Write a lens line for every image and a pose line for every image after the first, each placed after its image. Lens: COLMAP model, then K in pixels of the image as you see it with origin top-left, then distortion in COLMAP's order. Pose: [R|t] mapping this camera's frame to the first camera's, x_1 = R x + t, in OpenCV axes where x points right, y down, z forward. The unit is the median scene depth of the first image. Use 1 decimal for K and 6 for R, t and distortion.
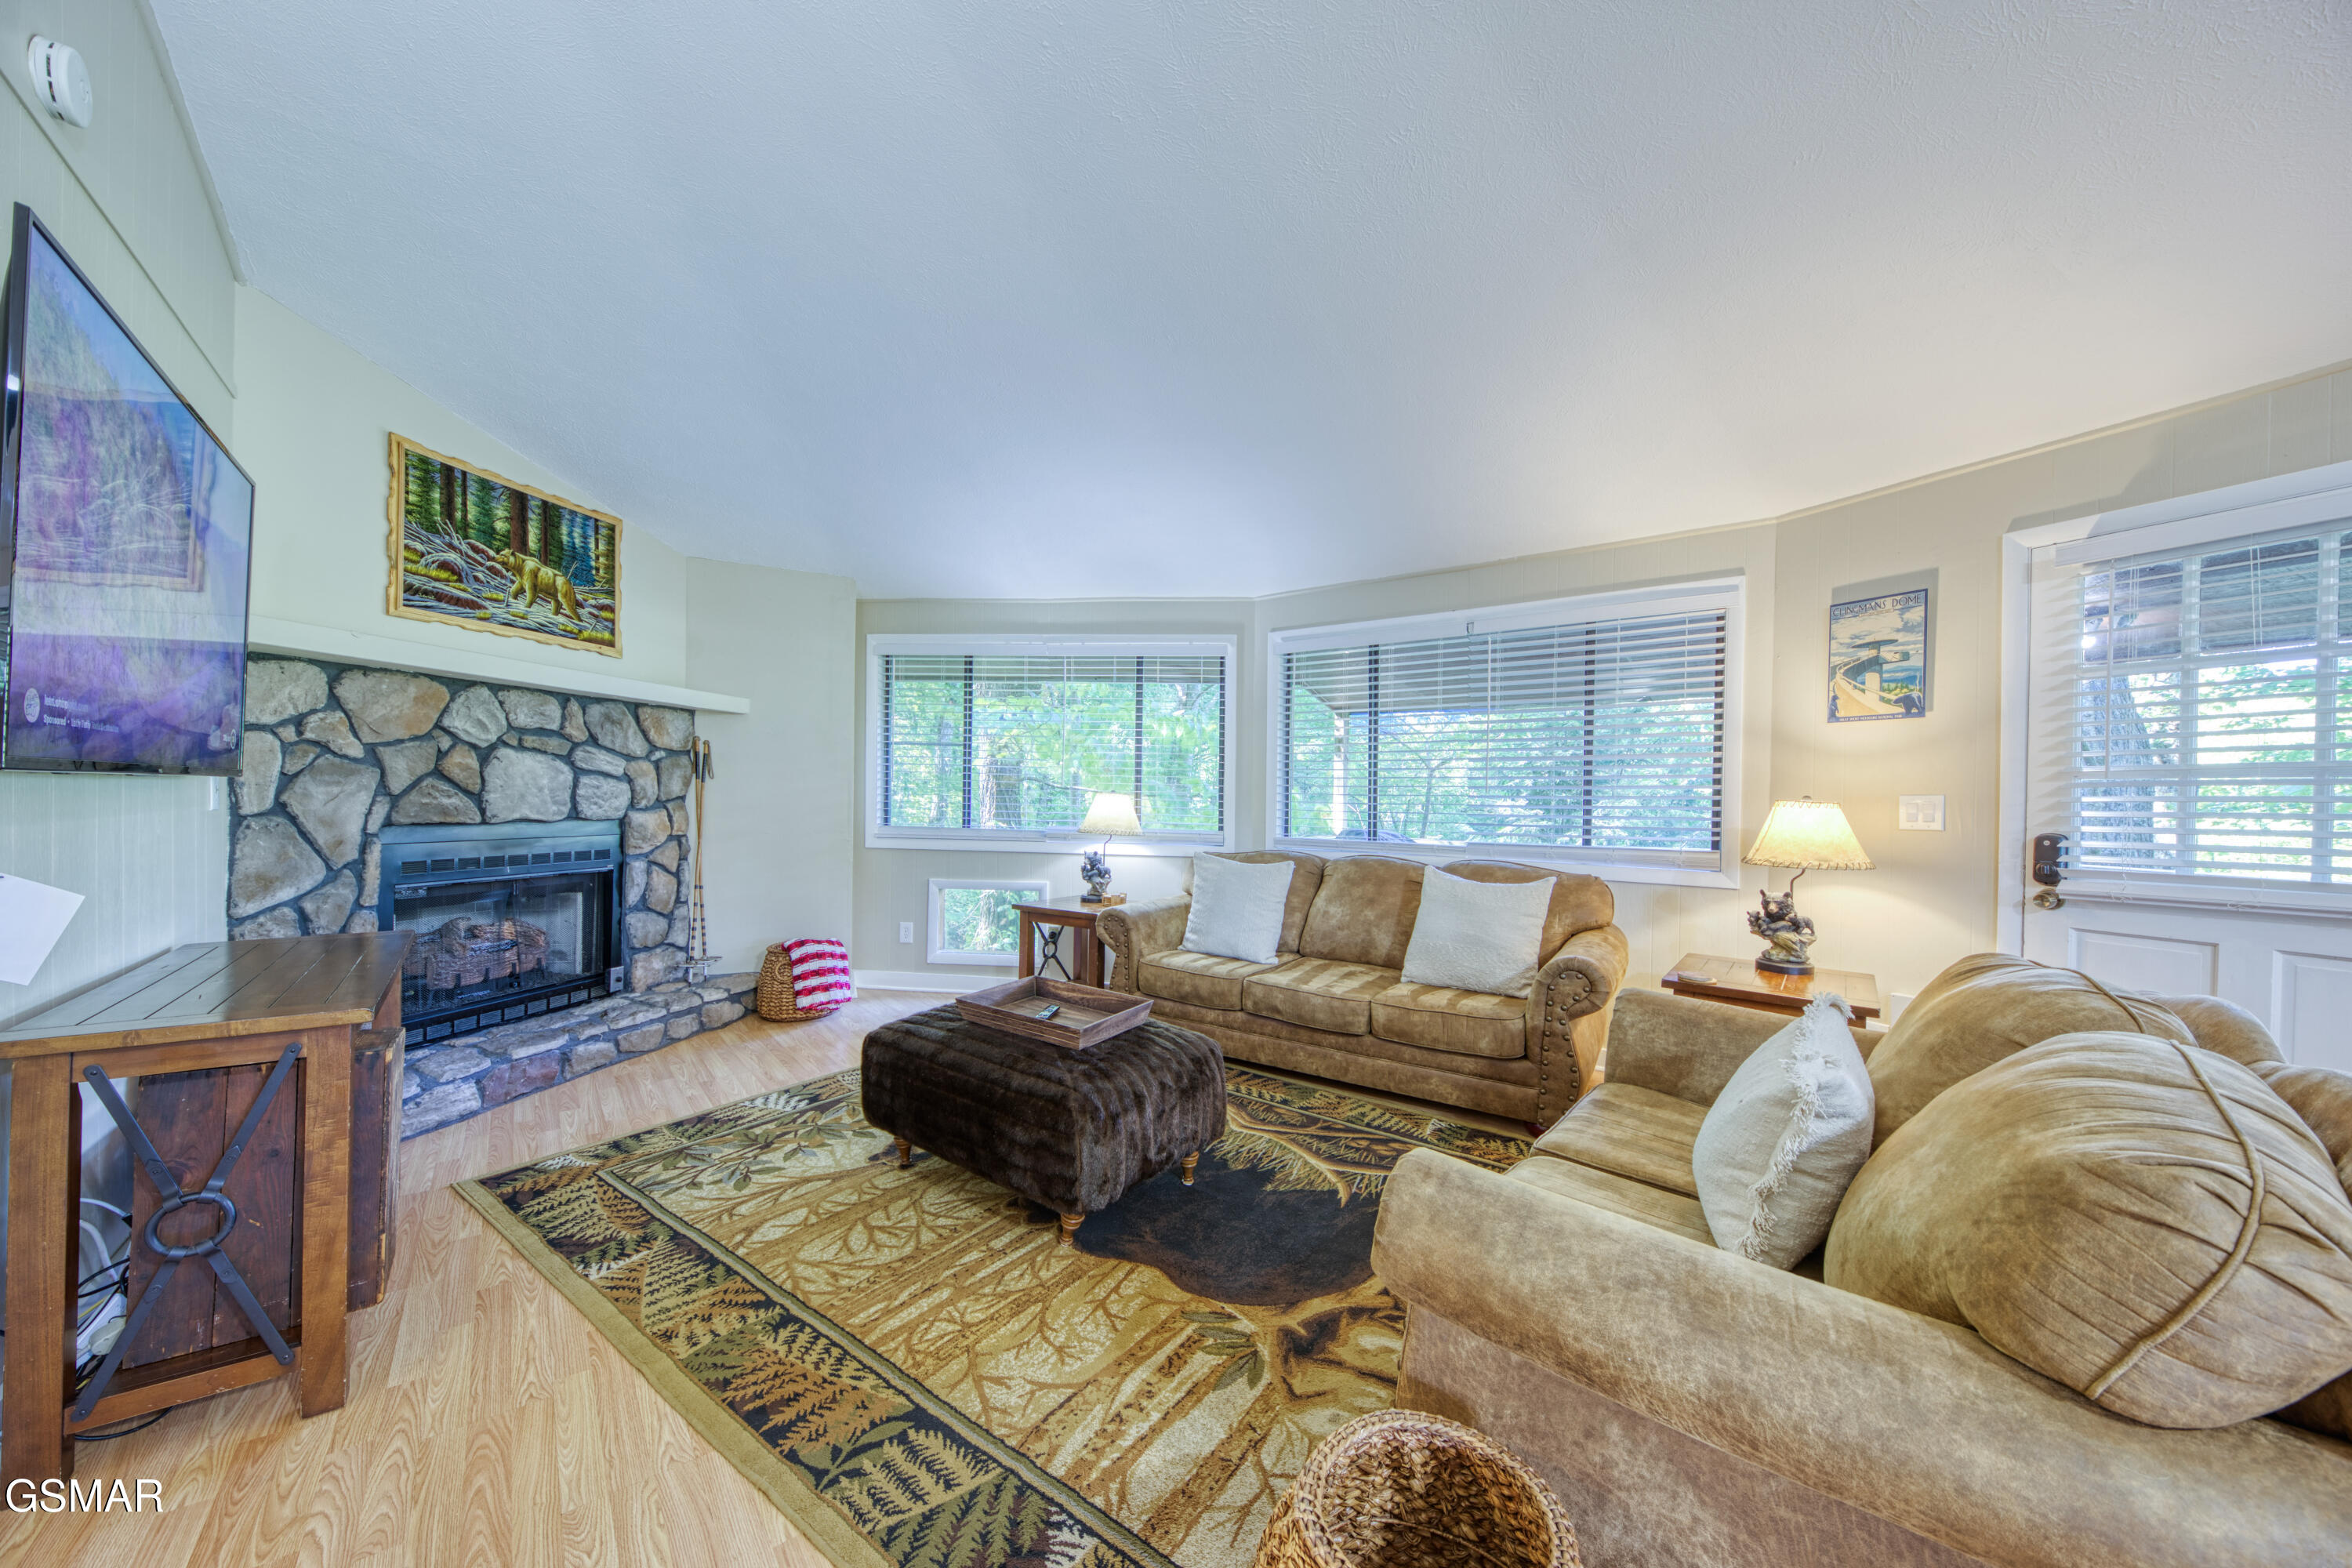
lens RADIAL K [[807.7, 0, 1179.6], [0, 807.7, 802.8], [0, 0, 1]] dist [0.003309, -0.003206]
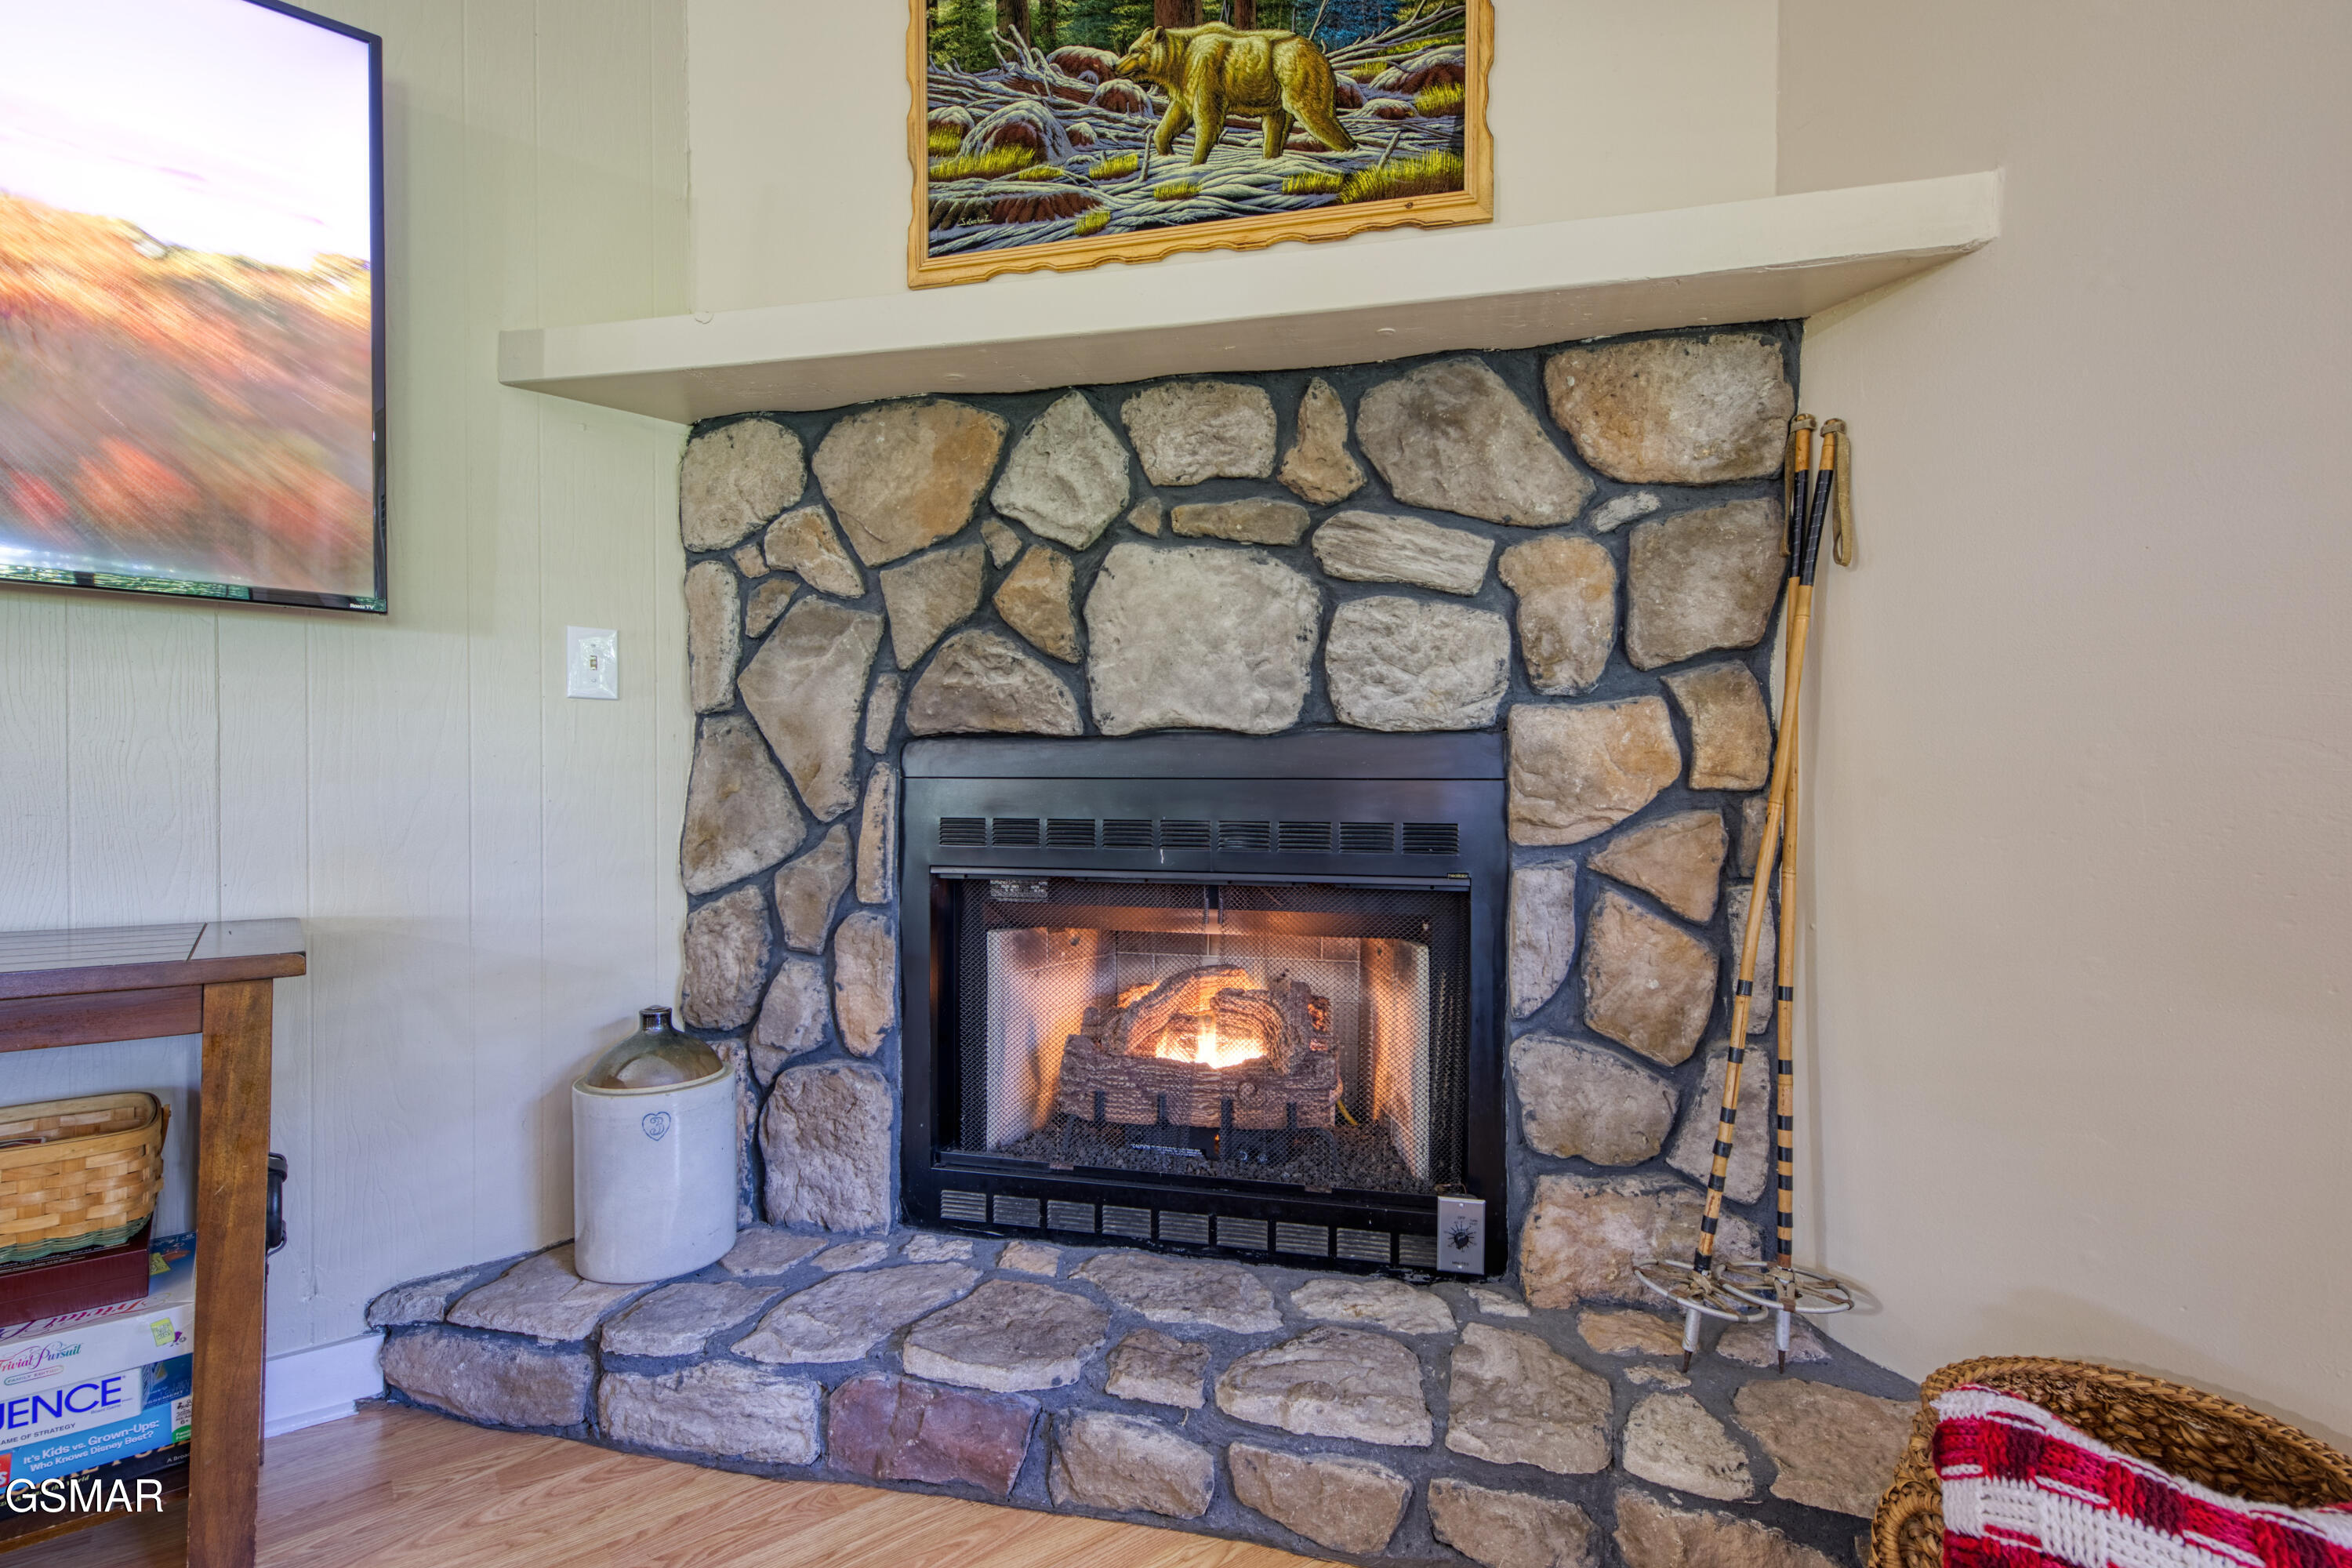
lens RADIAL K [[1093.1, 0, 1156.9], [0, 1093.1, 802.8], [0, 0, 1]] dist [0.007785, -0.001161]
pose [[-0.012187, -0.004630, -0.999915, -0.323296], [-0.009626, 0.999943, -0.004513, 0.063098], [0.999879, 0.009570, -0.012231, 1.073056]]
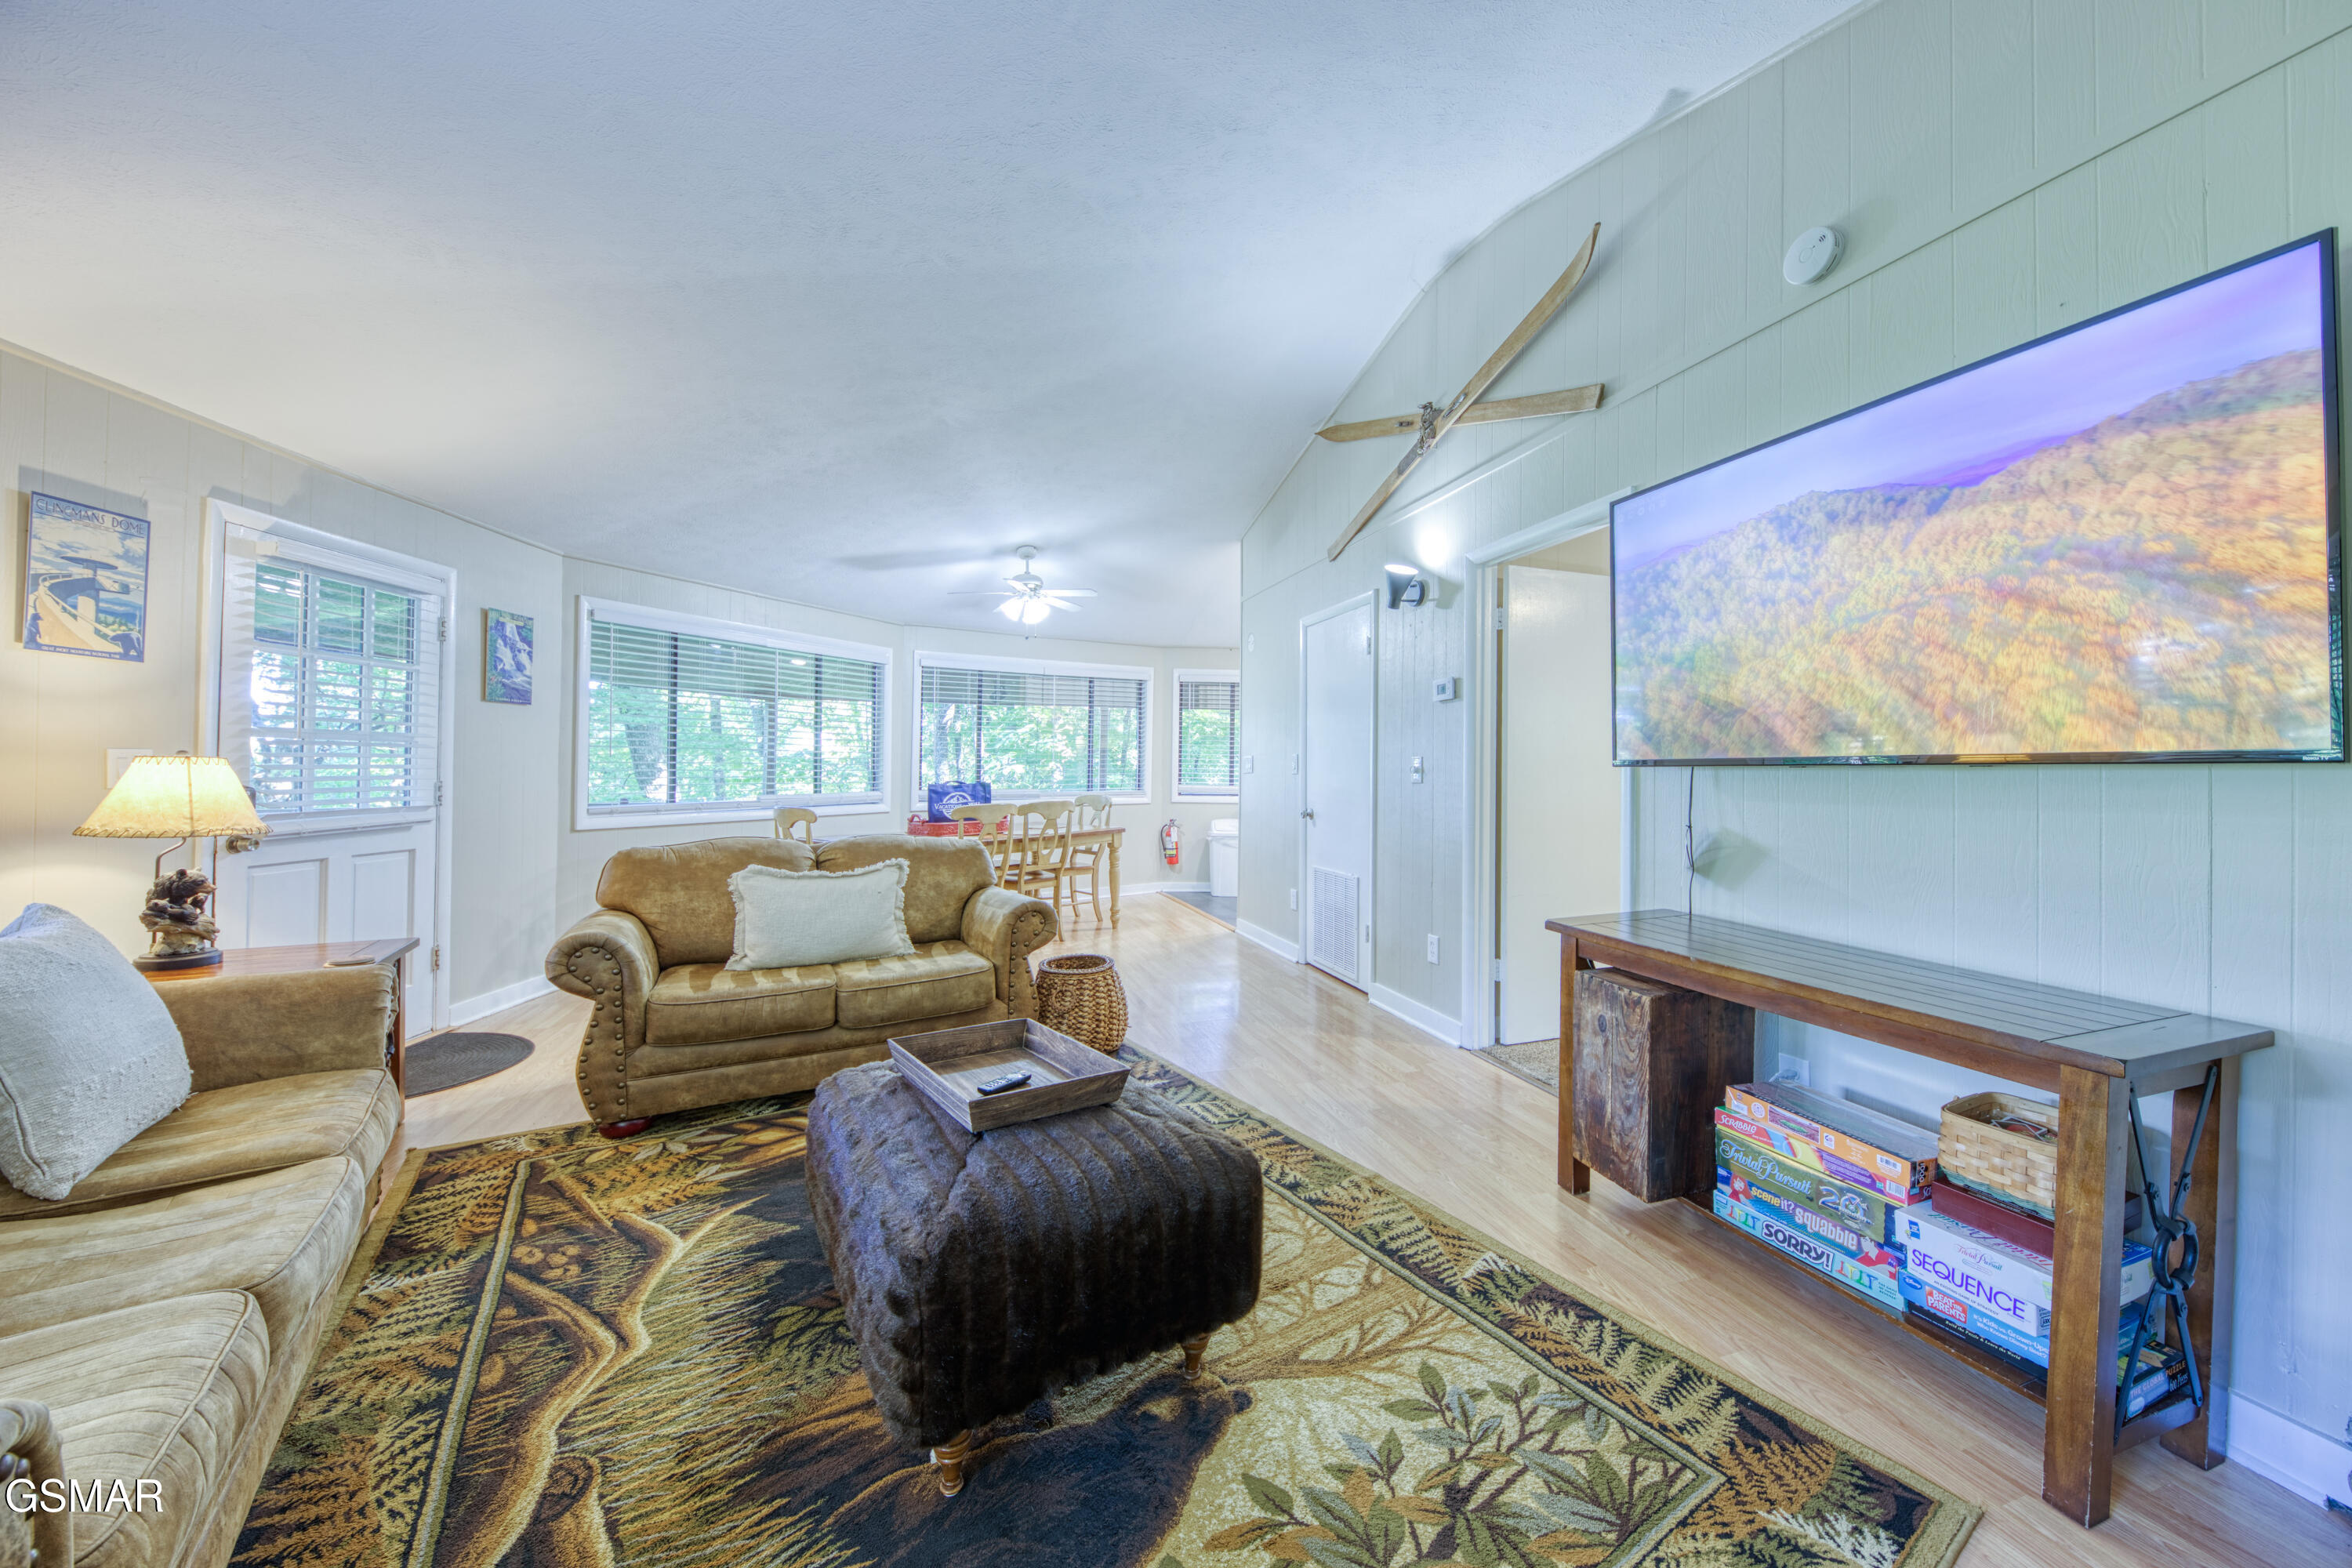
lens RADIAL K [[807.7, 0, 1205.7], [0, 807.7, 771.1], [0, 0, 1]] dist [0.003309, -0.003206]
pose [[-0.939062, -0.020505, 0.343136, -0.440426], [-0.016969, 0.999767, 0.013305, -0.014524], [-0.343329, 0.006671, -0.939191, 1.256533]]
